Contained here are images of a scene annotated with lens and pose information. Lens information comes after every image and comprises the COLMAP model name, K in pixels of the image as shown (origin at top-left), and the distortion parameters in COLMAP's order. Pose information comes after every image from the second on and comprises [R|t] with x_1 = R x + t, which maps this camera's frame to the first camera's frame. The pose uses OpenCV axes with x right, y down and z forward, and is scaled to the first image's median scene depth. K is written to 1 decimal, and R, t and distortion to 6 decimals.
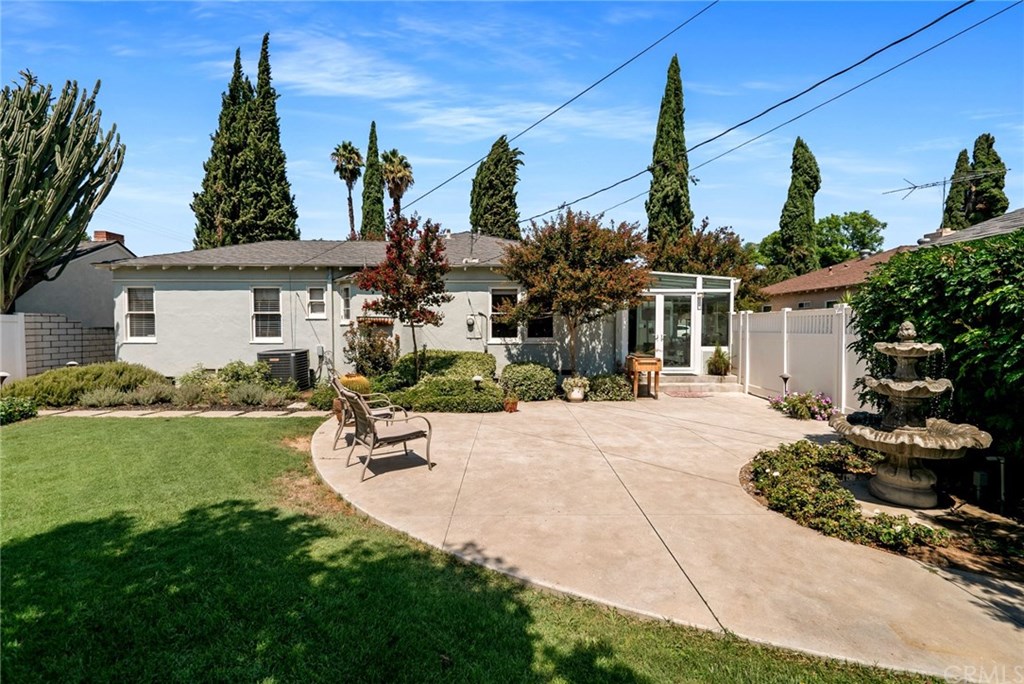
lens RADIAL K [[469.9, 0, 518.9], [0, 469.9, 341.7], [0, 0, 1]] dist [-0.000567, 0.000594]
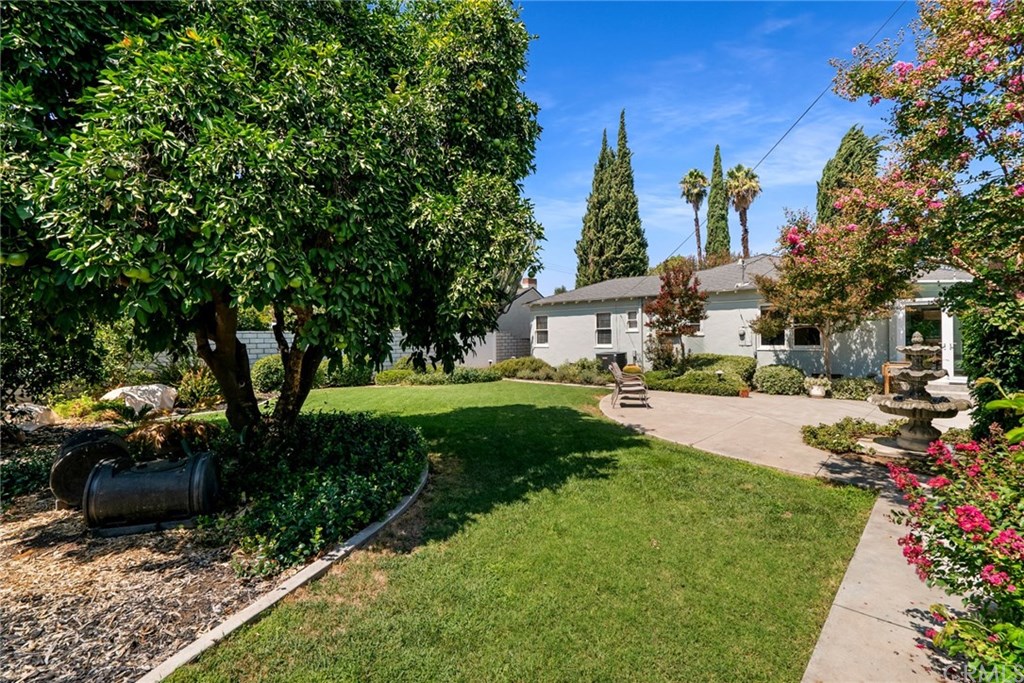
lens RADIAL K [[469.9, 0, 518.9], [0, 469.9, 341.2], [0, 0, 1]] dist [-0.000567, 0.000594]
pose [[0.739034, -0.001395, -0.673667, 0.297706], [-0.013287, 0.999773, -0.016647, 0.010087], [0.673537, 0.021254, 0.738848, -0.335315]]
